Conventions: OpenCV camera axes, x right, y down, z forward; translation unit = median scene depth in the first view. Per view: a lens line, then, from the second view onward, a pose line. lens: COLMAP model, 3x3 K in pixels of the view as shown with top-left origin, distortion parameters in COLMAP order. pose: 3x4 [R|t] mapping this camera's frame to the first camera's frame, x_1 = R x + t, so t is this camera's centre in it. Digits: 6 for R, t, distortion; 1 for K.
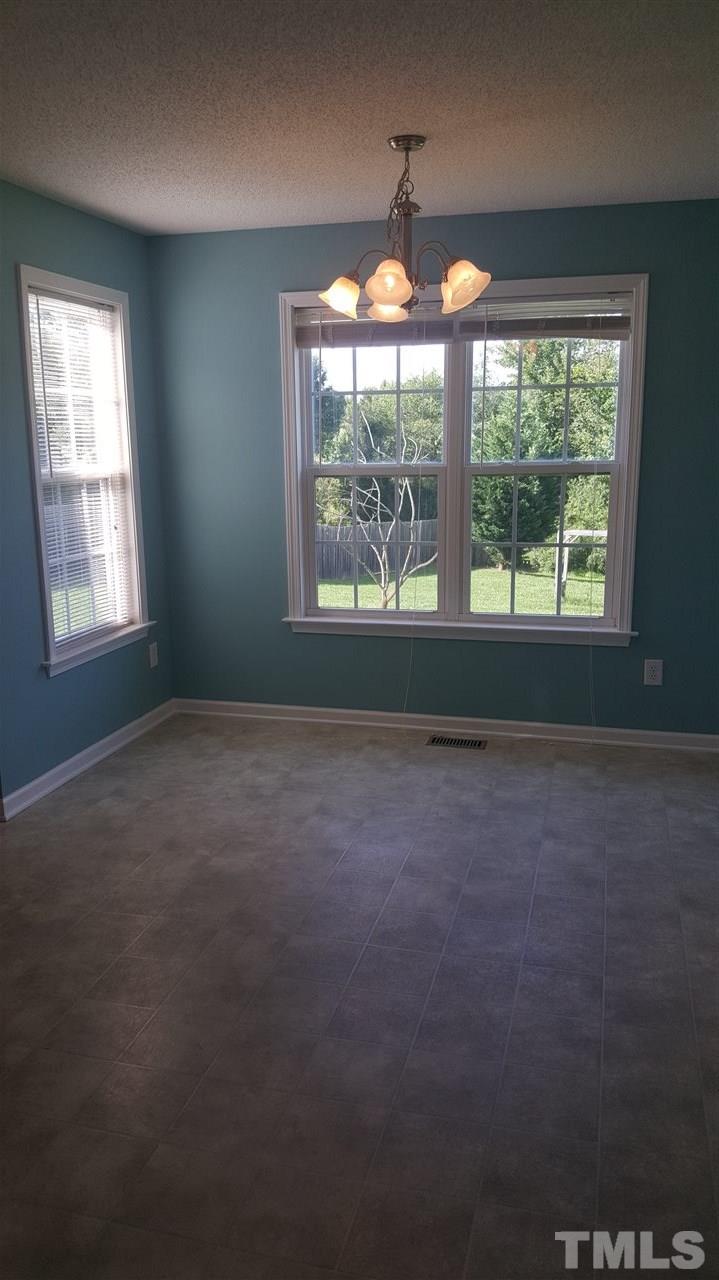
lens RADIAL K [[951.3, 0, 358.1], [0, 951.3, 640.5], [0, 0, 1]] dist [0.048169, -0.120131]
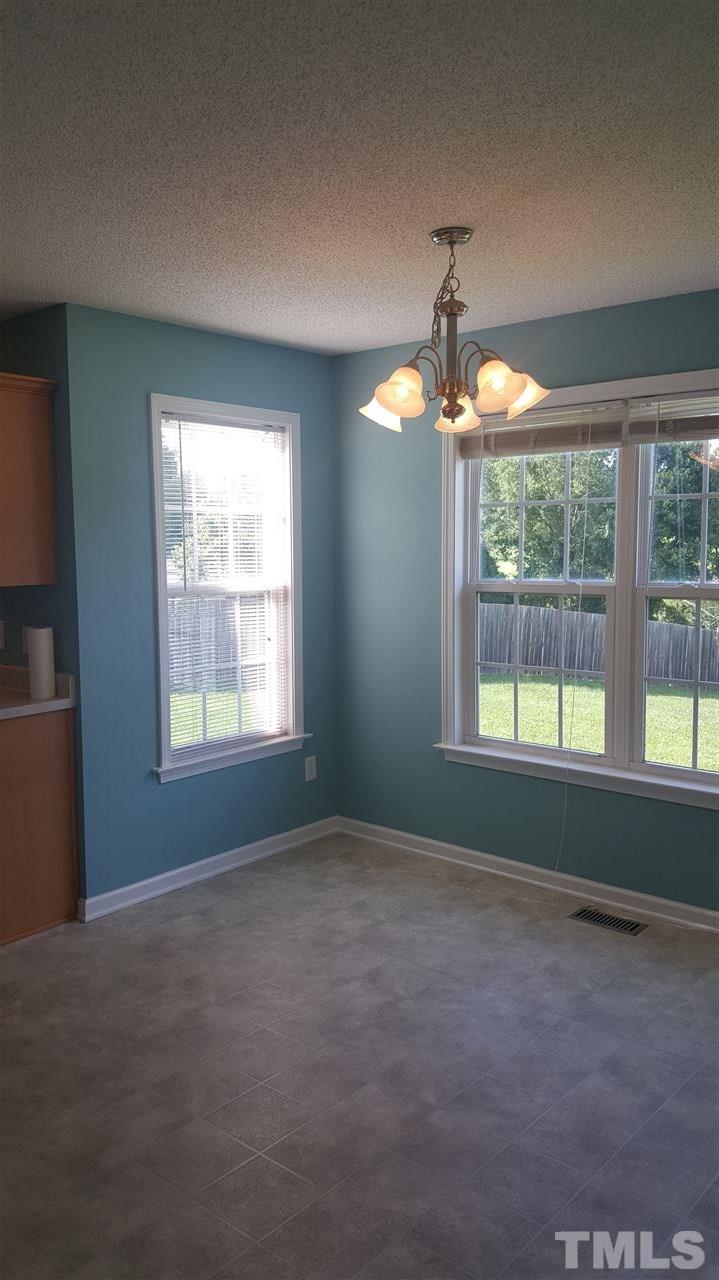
lens RADIAL K [[951.3, 0, 352.4], [0, 951.3, 630.1], [0, 0, 1]] dist [0.048169, -0.120131]
pose [[0.894796, 0.048119, -0.443874, 0.276747], [-0.097651, 0.991197, -0.089400, -0.047985], [0.435665, 0.123339, 0.891618, 0.149542]]
